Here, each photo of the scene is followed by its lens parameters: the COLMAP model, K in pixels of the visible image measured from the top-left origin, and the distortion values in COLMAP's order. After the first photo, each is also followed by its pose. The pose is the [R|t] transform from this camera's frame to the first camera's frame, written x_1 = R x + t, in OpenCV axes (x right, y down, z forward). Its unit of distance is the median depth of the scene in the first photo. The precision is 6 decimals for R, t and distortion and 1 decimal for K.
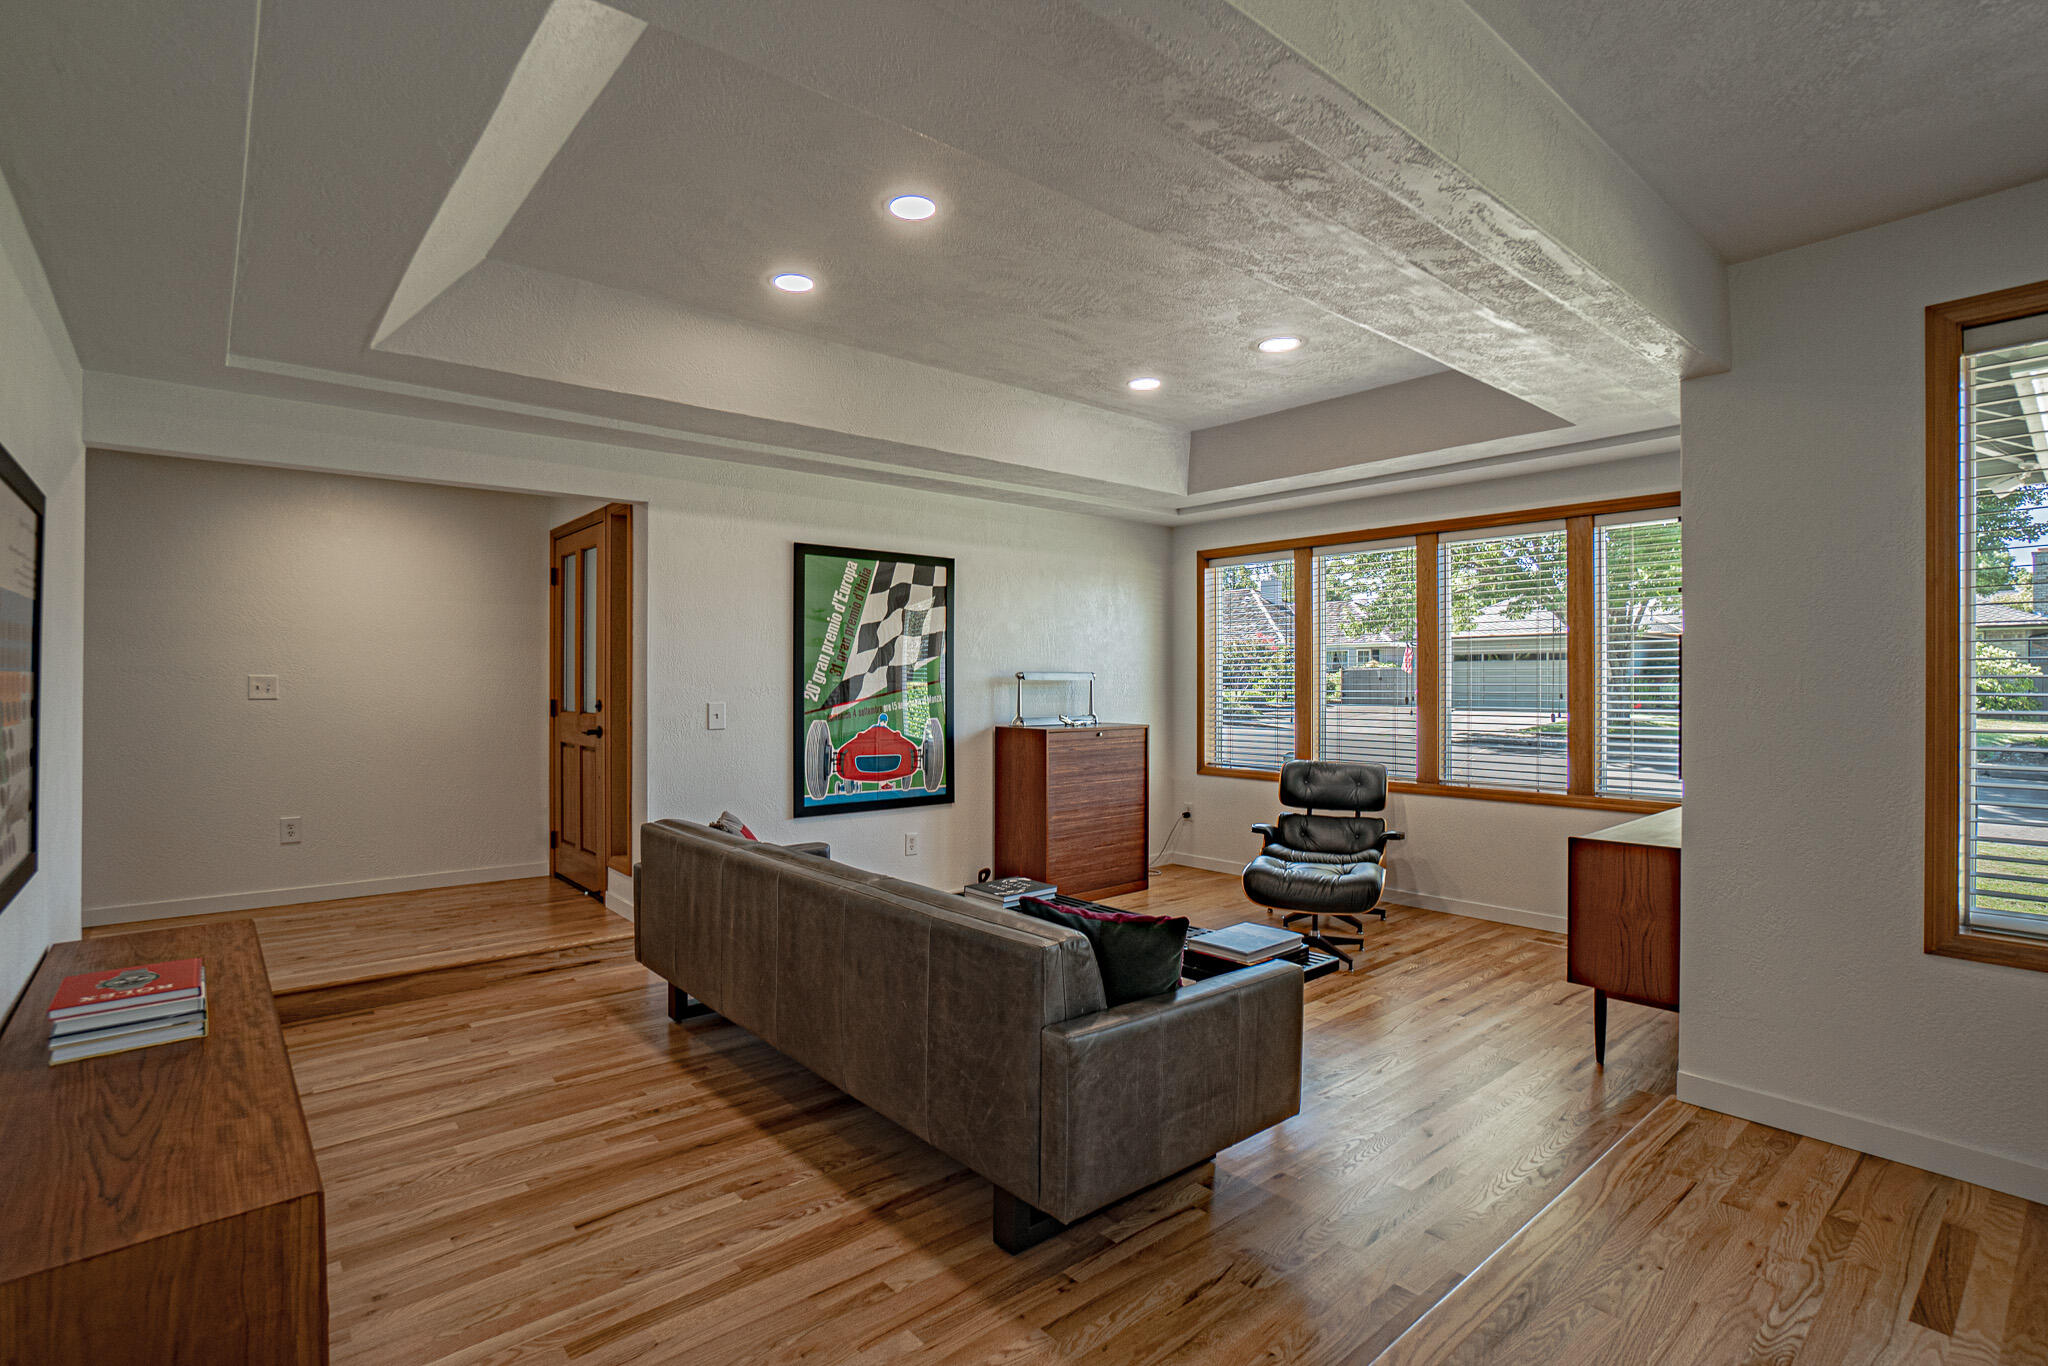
lens RADIAL K [[972.2, 0, 1022.5], [0, 972.2, 678.6], [0, 0, 1]] dist [-0.020209, 0.000301]
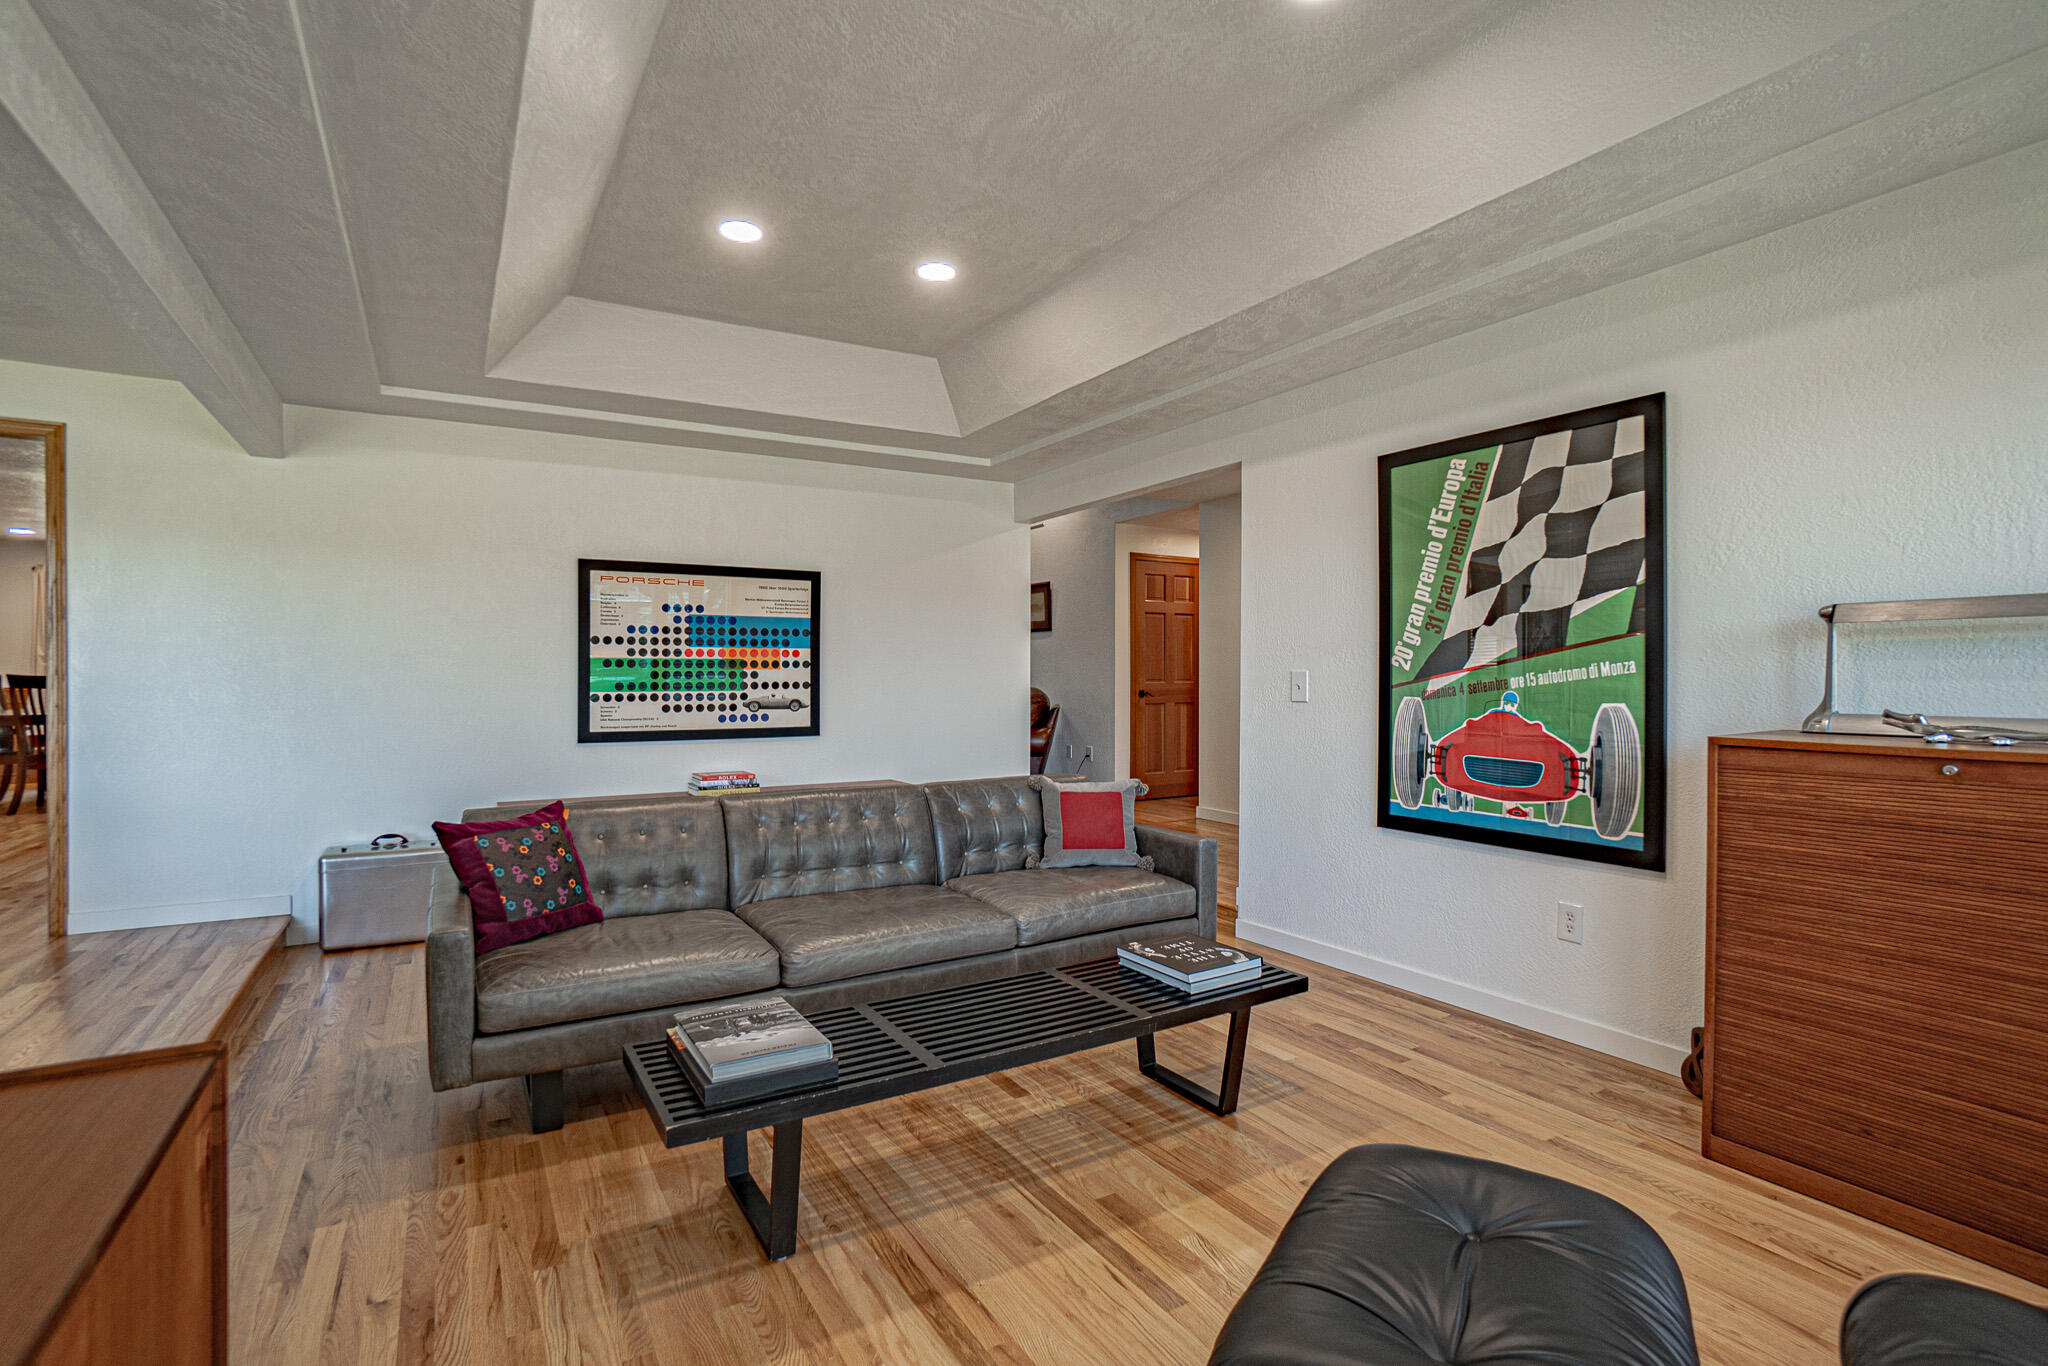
lens RADIAL K [[972.2, 0, 1029.2], [0, 972.2, 682.3], [0, 0, 1]] dist [-0.020209, 0.000301]
pose [[-0.159055, 0.007070, -0.987244, 0.512445], [0.000945, 0.999975, 0.007009, 0.025958], [0.987269, 0.000182, -0.159058, 0.805419]]
